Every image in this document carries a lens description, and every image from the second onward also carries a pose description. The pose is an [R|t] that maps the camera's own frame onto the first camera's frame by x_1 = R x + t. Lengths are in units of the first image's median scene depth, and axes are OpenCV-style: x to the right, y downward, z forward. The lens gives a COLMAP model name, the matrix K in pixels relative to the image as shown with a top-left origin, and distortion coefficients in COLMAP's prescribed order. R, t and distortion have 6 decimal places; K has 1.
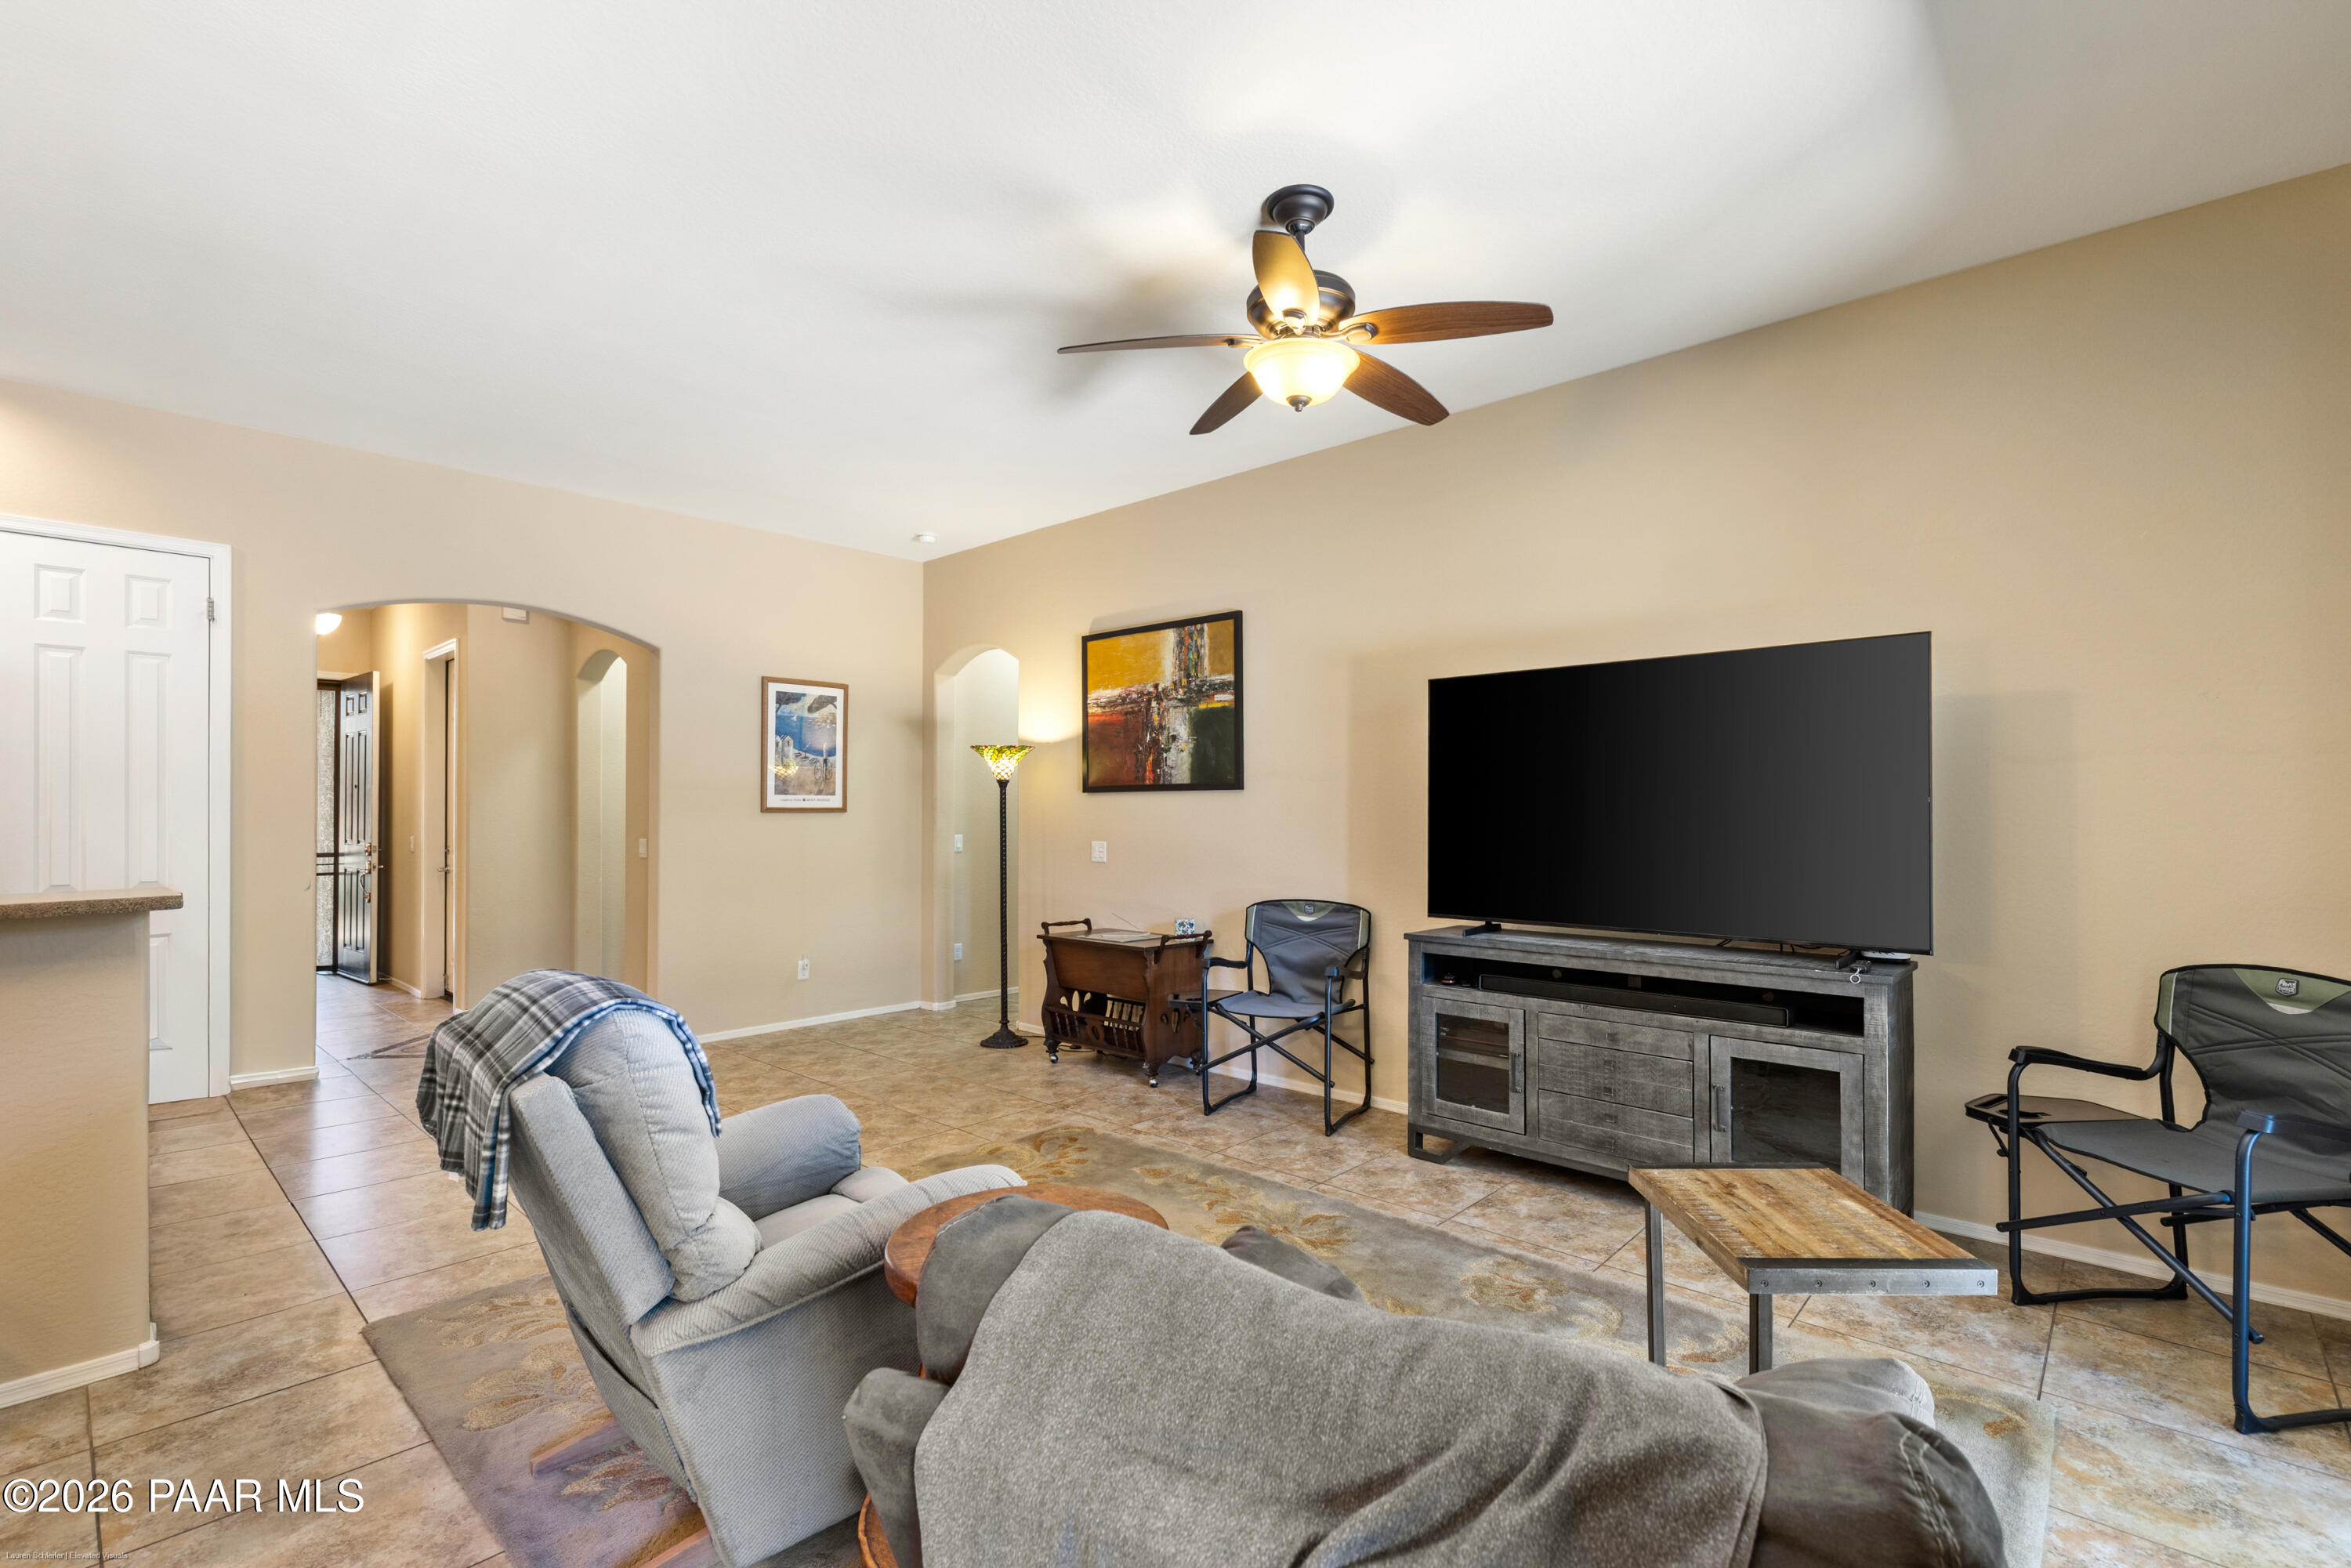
lens RADIAL K [[1035.0, 0, 1175.0], [0, 1035.0, 799.2], [0, 0, 1]] dist [0.001004, 0.000575]
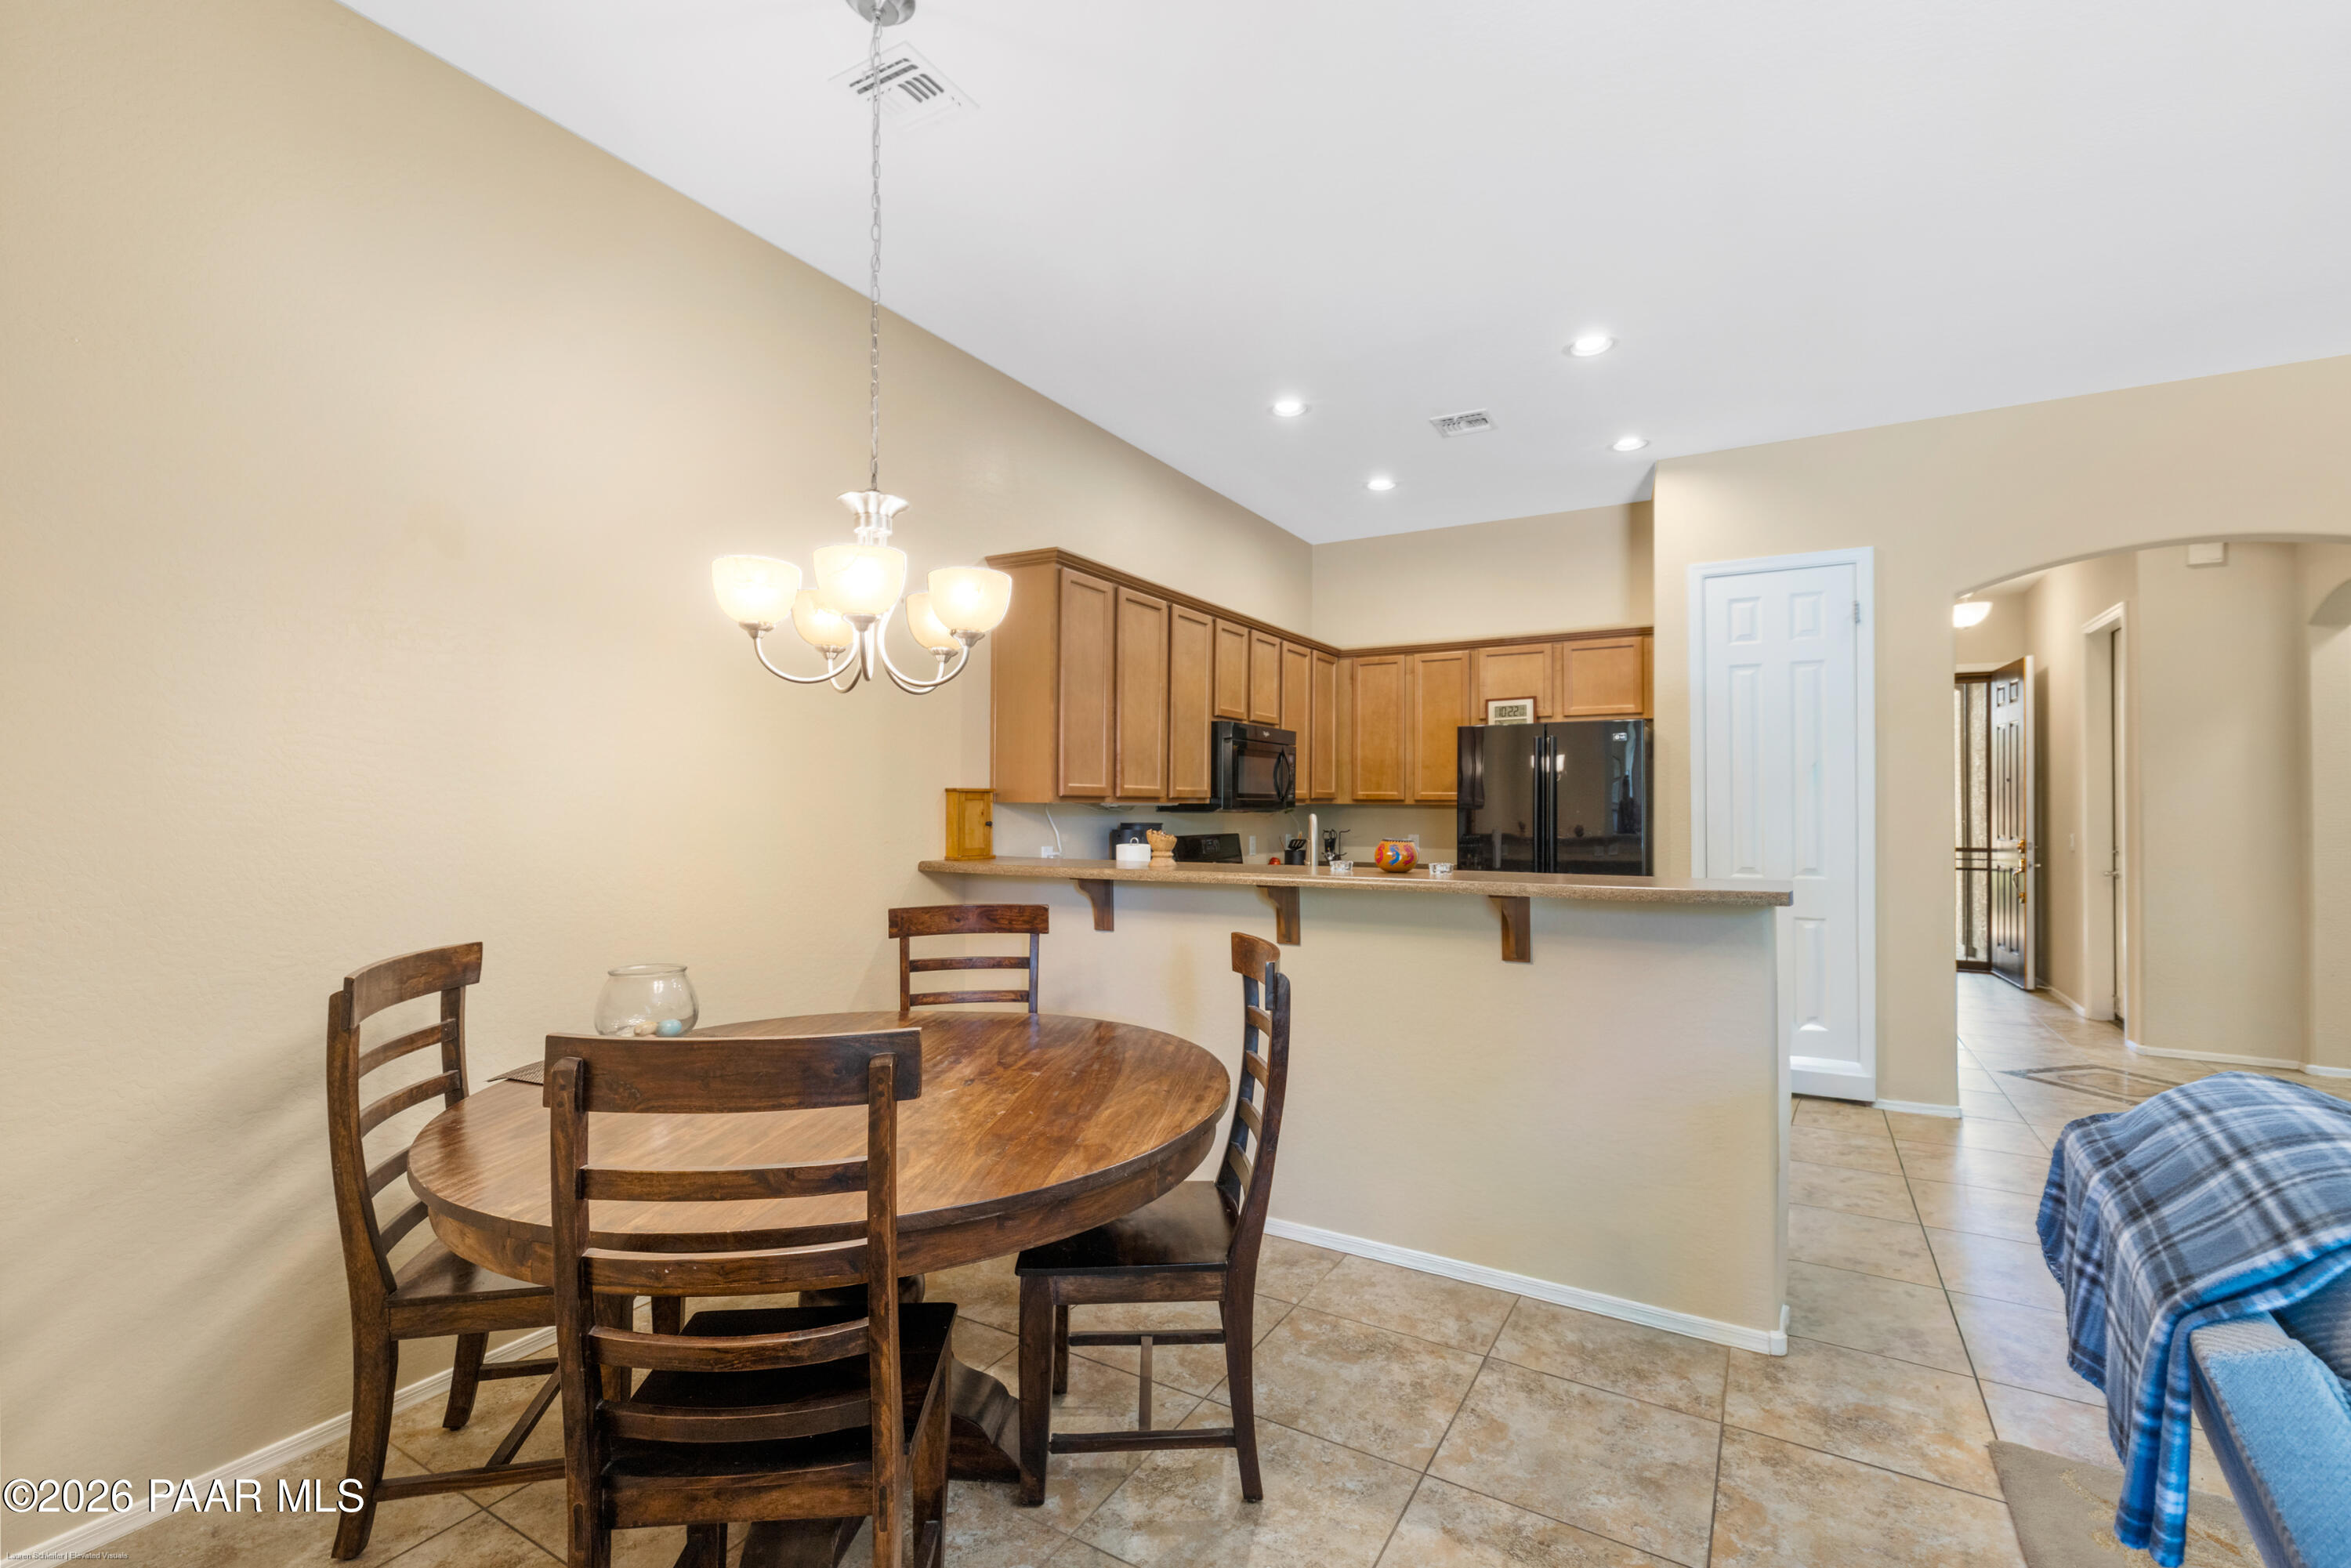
lens RADIAL K [[1017.1, 0, 1182.8], [0, 1017.1, 793.1], [0, 0, 1]] dist [0.001954, 0.000230]
pose [[0.212183, -0.007735, -0.977199, -0.141276], [0.007505, 0.999952, -0.006285, 0.001595], [0.977201, -0.006001, 0.212230, 0.228895]]
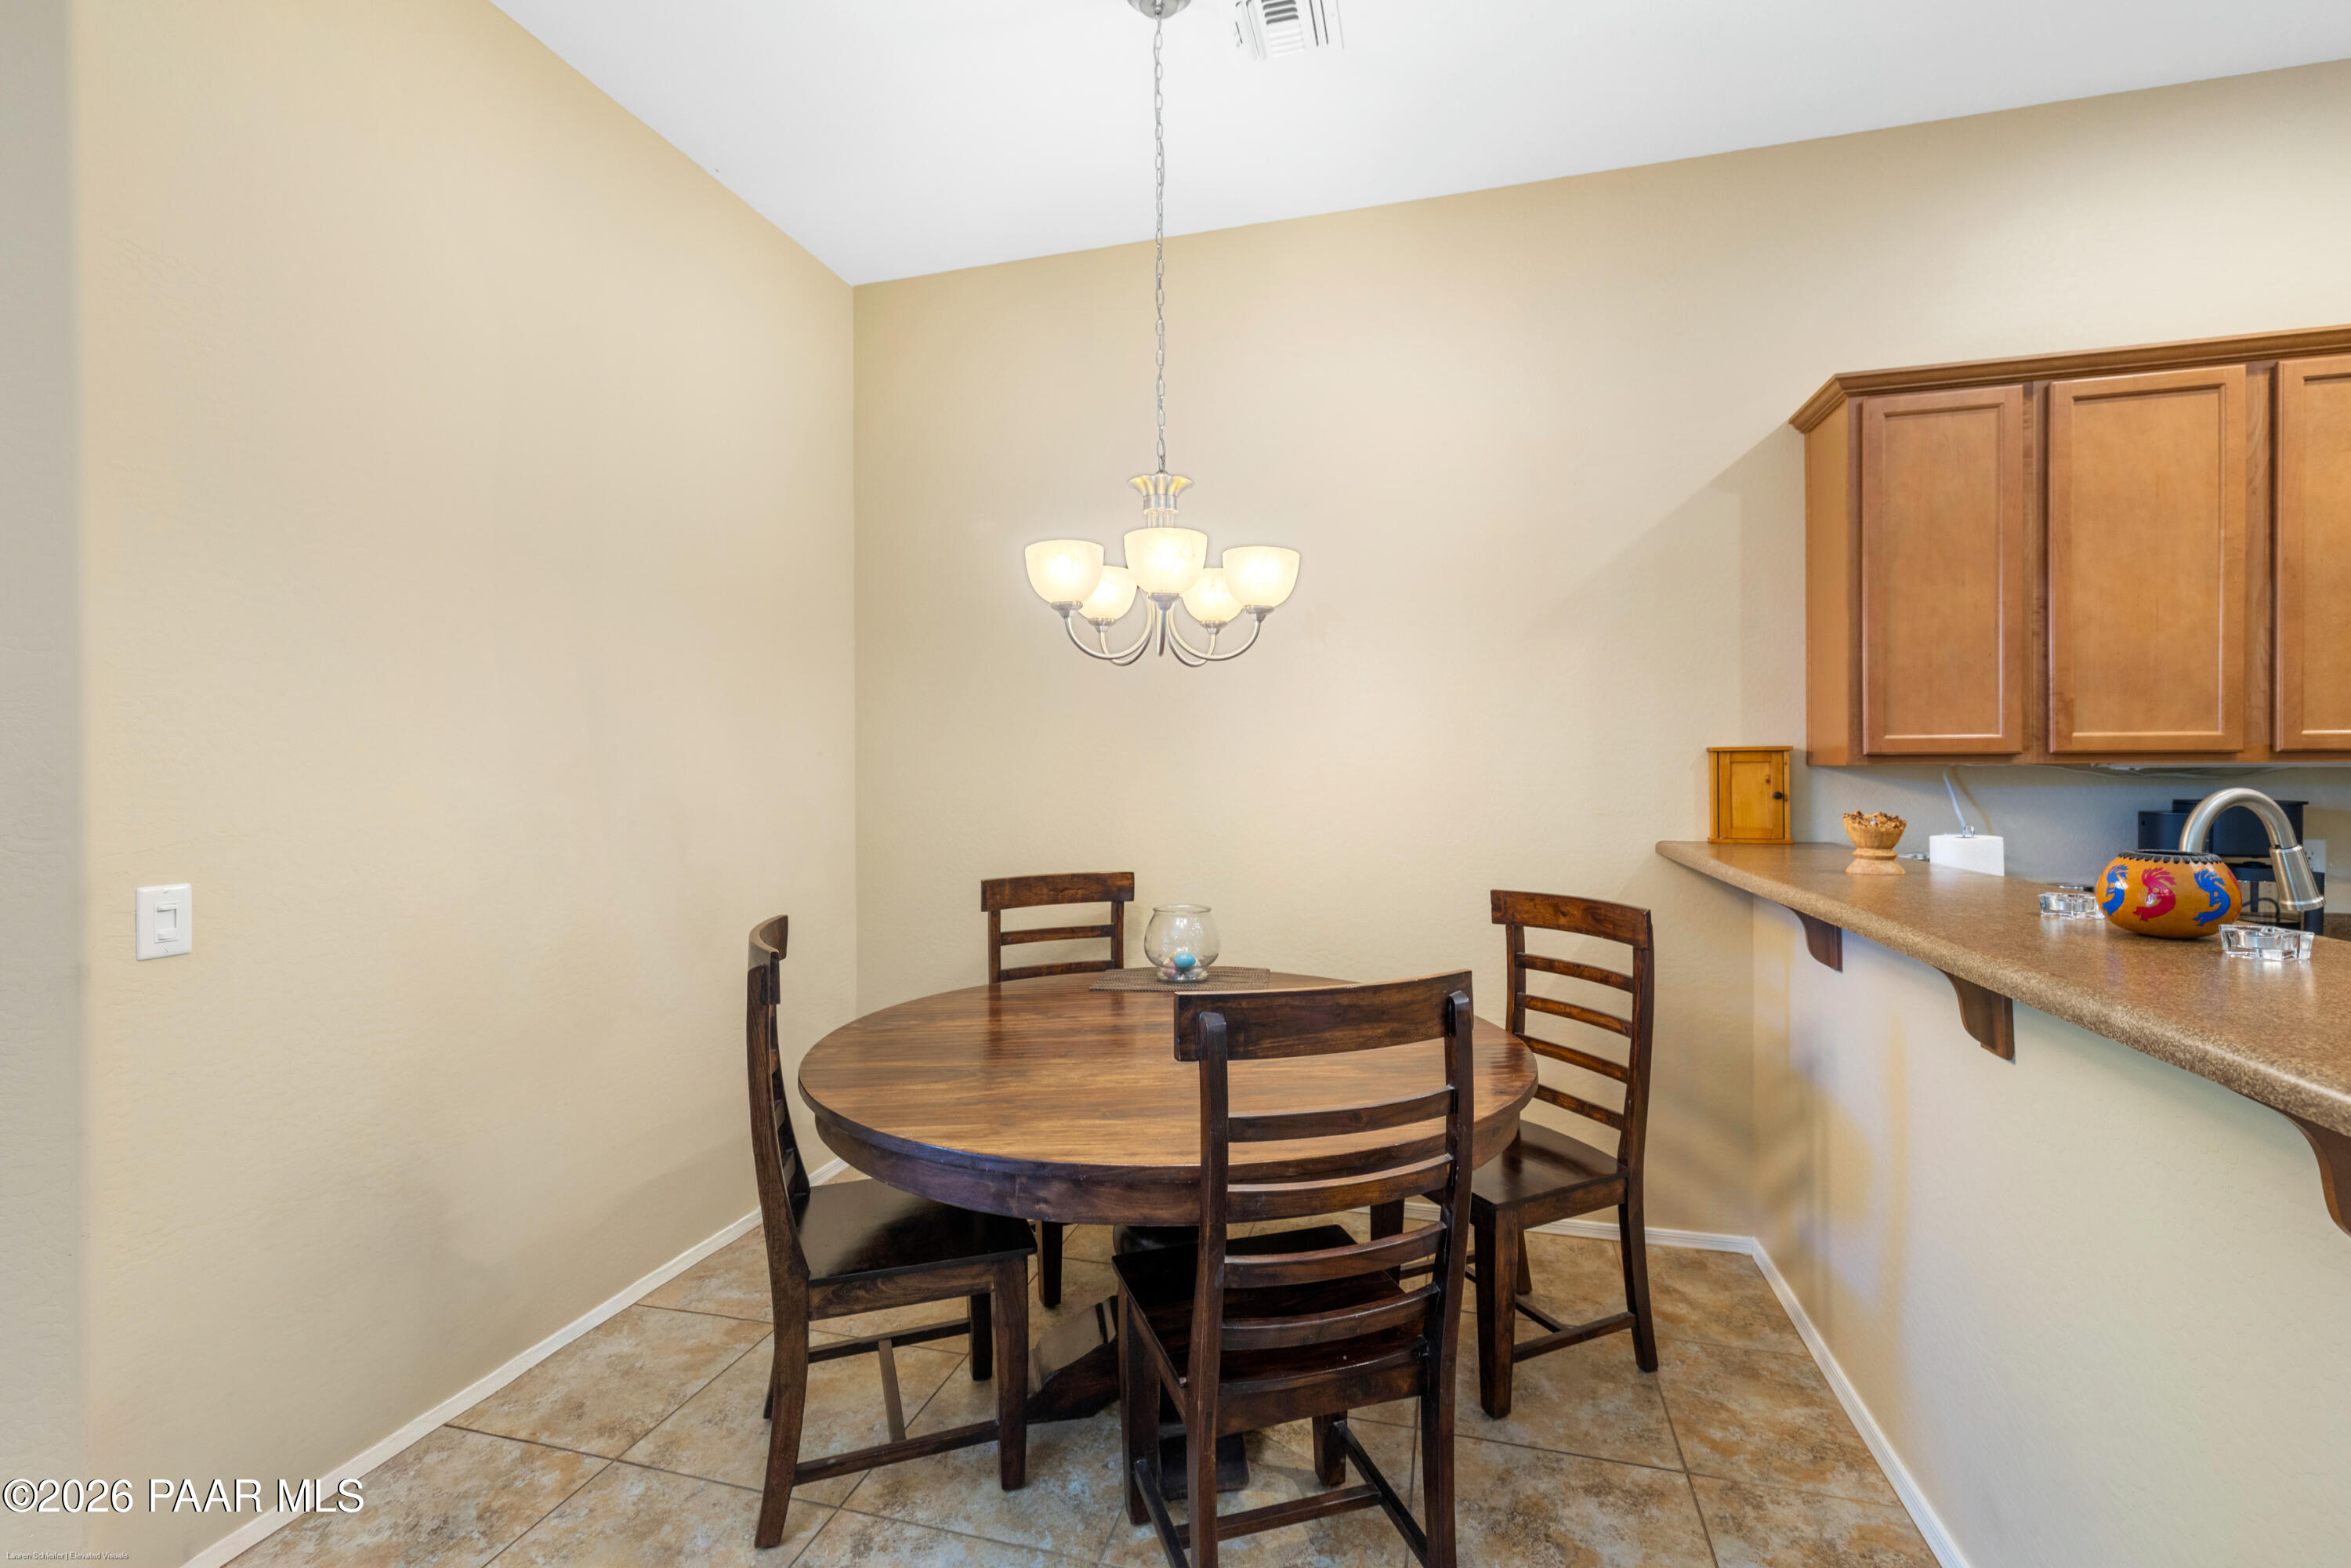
lens RADIAL K [[995.2, 0, 1175.5], [0, 995.2, 784.0], [0, 0, 1]] dist [0.000057, -0.000175]
pose [[-0.889867, 0.012675, -0.456044, -0.235366], [0.013271, 0.999910, 0.001896, 0.003553], [0.456027, -0.004365, -0.889955, 0.362299]]
